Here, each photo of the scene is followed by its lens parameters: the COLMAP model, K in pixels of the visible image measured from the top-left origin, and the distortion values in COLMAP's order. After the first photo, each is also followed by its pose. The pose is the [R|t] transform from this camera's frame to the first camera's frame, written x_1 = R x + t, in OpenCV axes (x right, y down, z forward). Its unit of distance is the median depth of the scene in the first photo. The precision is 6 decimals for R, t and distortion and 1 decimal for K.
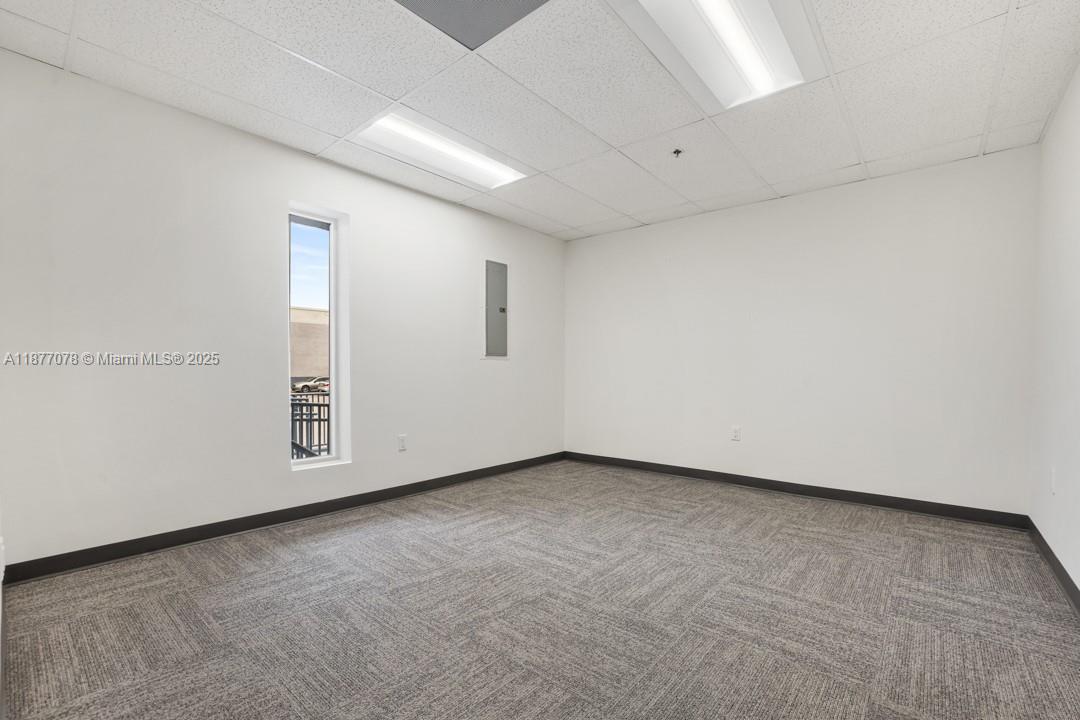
lens RADIAL K [[469.9, 0, 523.4], [0, 469.9, 380.4], [0, 0, 1]] dist [-0.039669, 0.007731]
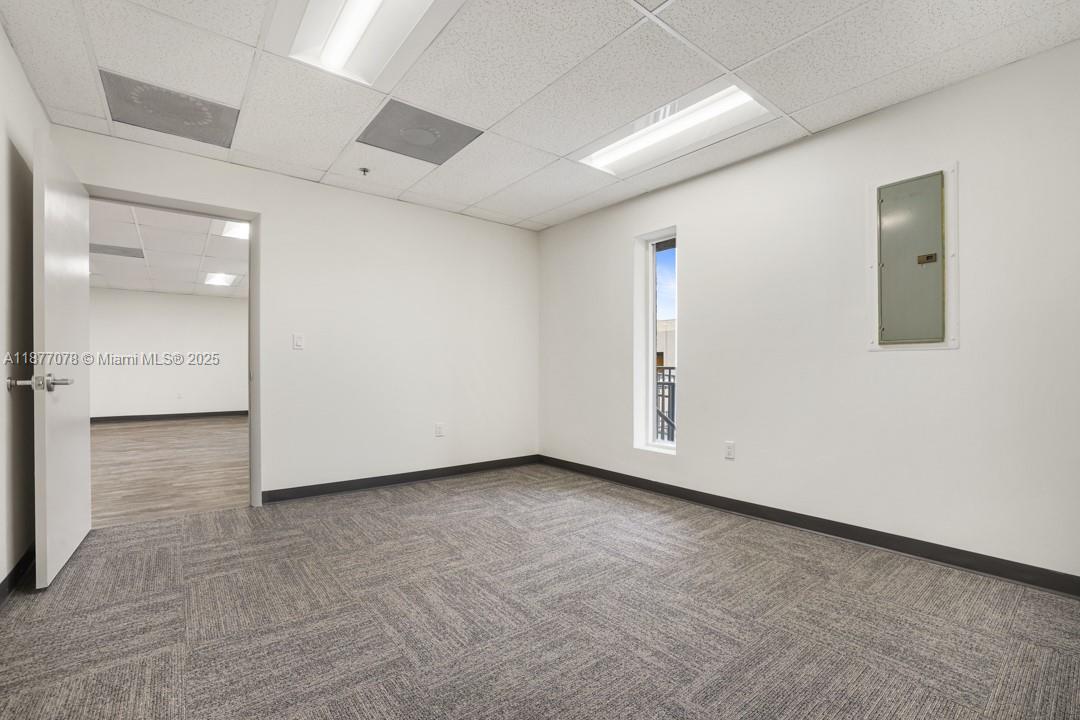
lens RADIAL K [[469.9, 0, 545.2], [0, 469.9, 366.7], [0, 0, 1]] dist [-0.039669, 0.007731]
pose [[-0.161979, -0.009955, -0.986744, 0.972311], [-0.022470, 0.999727, -0.006398, -0.017442], [0.986538, 0.021136, -0.162159, 1.143479]]
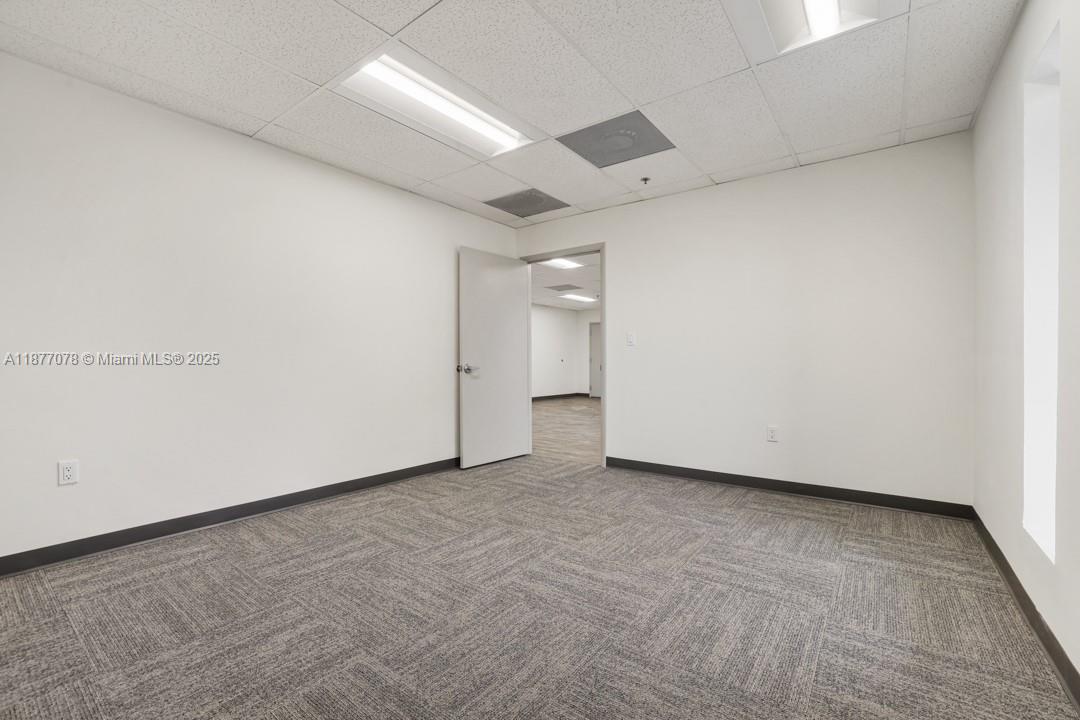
lens RADIAL K [[469.9, 0, 520.5], [0, 469.9, 359.4], [0, 0, 1]] dist [-0.039669, 0.007731]
pose [[-0.998297, -0.003439, -0.058231, 0.230249], [-0.004384, 0.999861, 0.016113, -0.036991], [0.058168, 0.016341, -0.998173, 1.839230]]
